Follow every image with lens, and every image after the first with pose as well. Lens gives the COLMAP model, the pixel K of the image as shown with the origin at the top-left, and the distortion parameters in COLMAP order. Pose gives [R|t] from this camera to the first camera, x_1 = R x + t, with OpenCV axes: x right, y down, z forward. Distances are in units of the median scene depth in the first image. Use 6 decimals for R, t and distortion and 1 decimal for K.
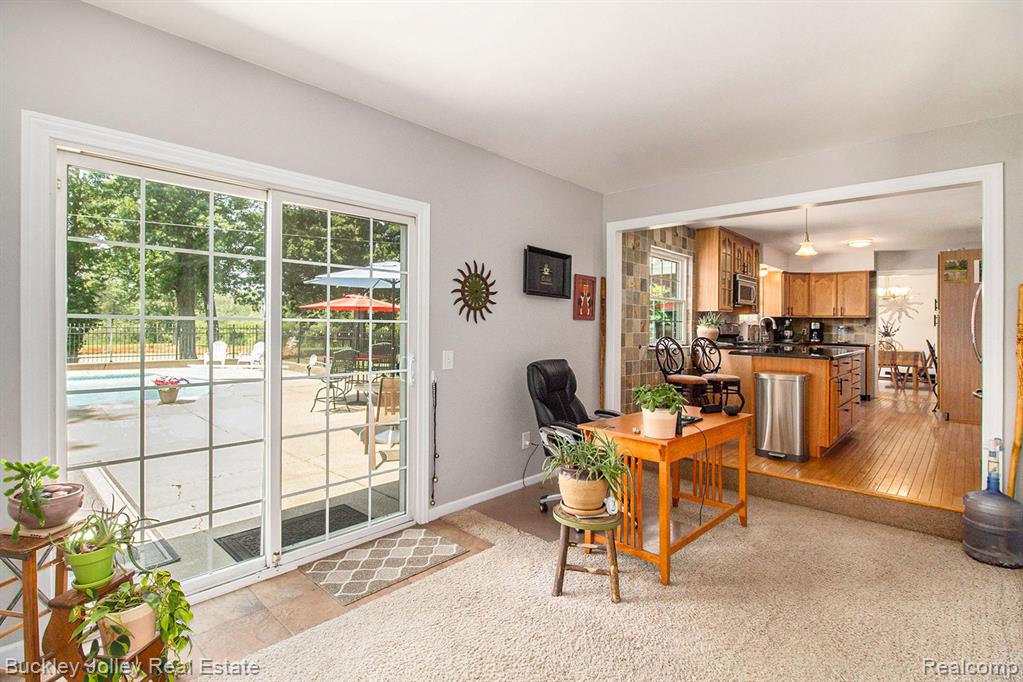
lens RADIAL K [[500.4, 0, 501.7], [0, 500.4, 318.6], [0, 0, 1]] dist [-0.011488, -0.003428]
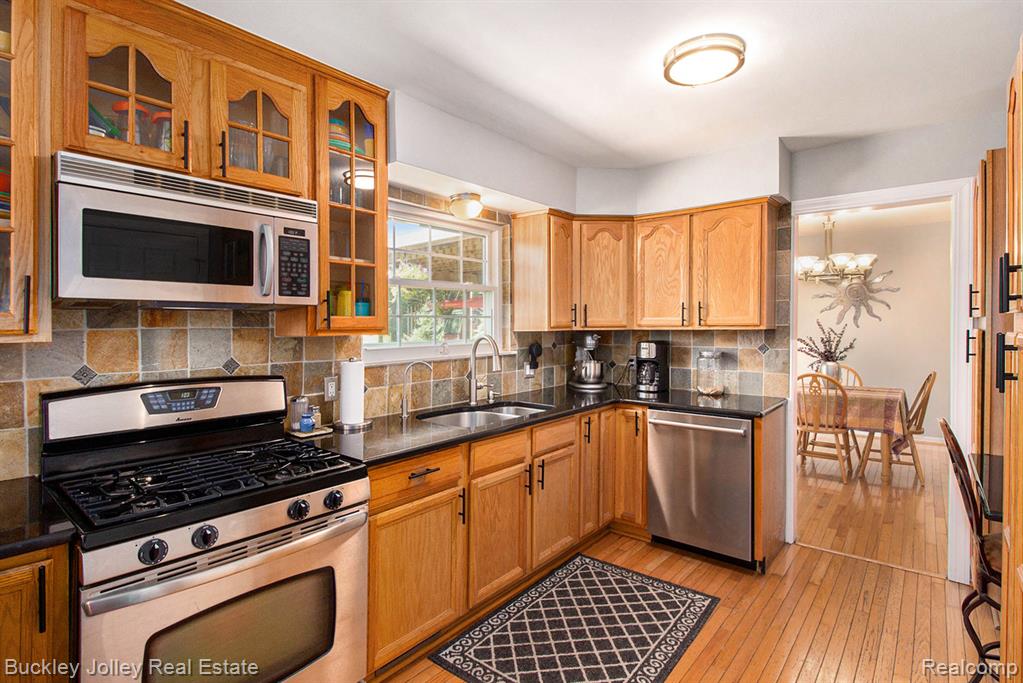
lens RADIAL K [[500.4, 0, 514.5], [0, 500.4, 341.8], [0, 0, 1]] dist [-0.011488, -0.003428]
pose [[0.997564, -0.029410, 0.063262, 0.514703], [0.026537, 0.998599, 0.045780, -0.014053], [-0.064519, -0.043990, 0.996946, 0.628833]]
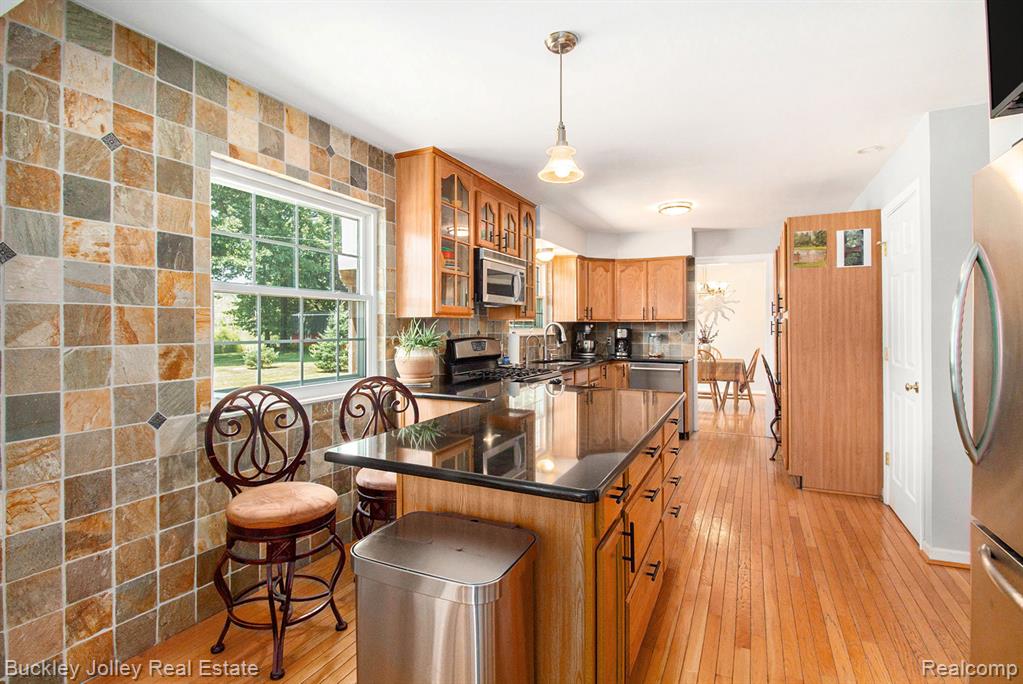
lens RADIAL K [[500.4, 0, 507.6], [0, 500.4, 324.6], [0, 0, 1]] dist [-0.011488, -0.003428]
pose [[0.954387, -0.016441, 0.298120, 0.267007], [0.013361, 0.999834, 0.012366, -0.009644], [-0.298274, -0.007818, 0.954448, 0.373468]]
